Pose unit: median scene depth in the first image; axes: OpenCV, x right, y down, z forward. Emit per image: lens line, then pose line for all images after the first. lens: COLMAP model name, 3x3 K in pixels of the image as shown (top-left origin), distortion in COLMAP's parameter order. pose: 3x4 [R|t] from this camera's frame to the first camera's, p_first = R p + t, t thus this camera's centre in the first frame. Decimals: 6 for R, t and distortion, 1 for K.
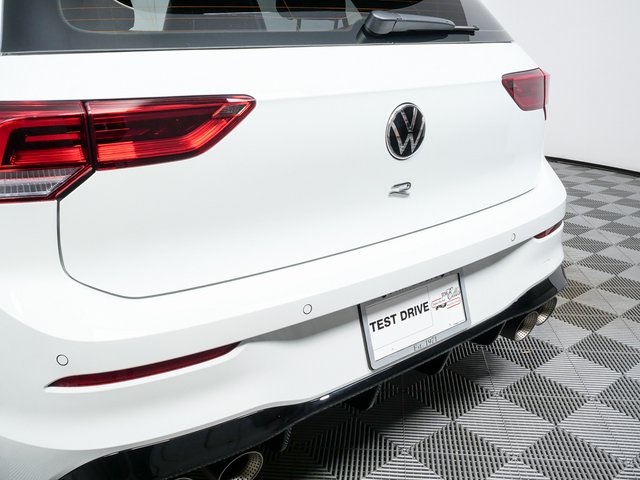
lens RADIAL K [[560.5, 0, 320.0], [0, 560.5, 240.0], [0, 0, 1]] dist [0.001699, -0.001508]
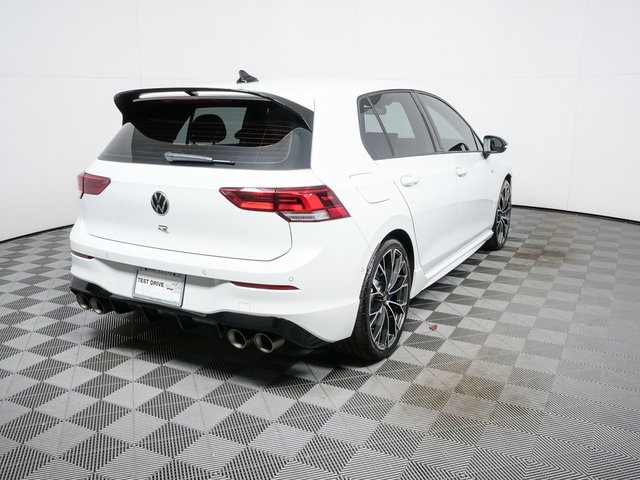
lens RADIAL K [[595.2, 0, 320.0], [0, 595.2, 240.0], [0, 0, 1]] dist [0.013972, 0.000472]
pose [[0.402067, 0.226466, -0.887161, 2.541745], [-0.306121, 0.946420, 0.102857, -0.487091], [0.862921, 0.230223, 0.449850, 0.479268]]
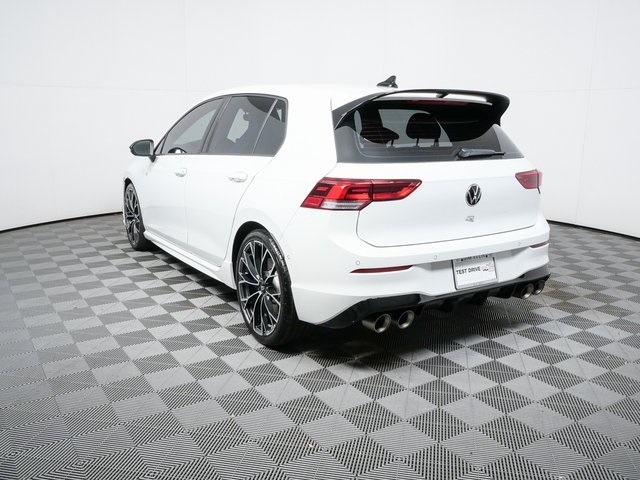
lens RADIAL K [[560.5, 0, 320.0], [0, 560.5, 240.0], [0, 0, 1]] dist [0.001699, -0.001508]
pose [[0.995467, 0.052118, -0.079557, -0.312159], [-0.061420, 0.990951, -0.119347, 0.339238], [0.072617, 0.123693, 0.989660, -1.473538]]
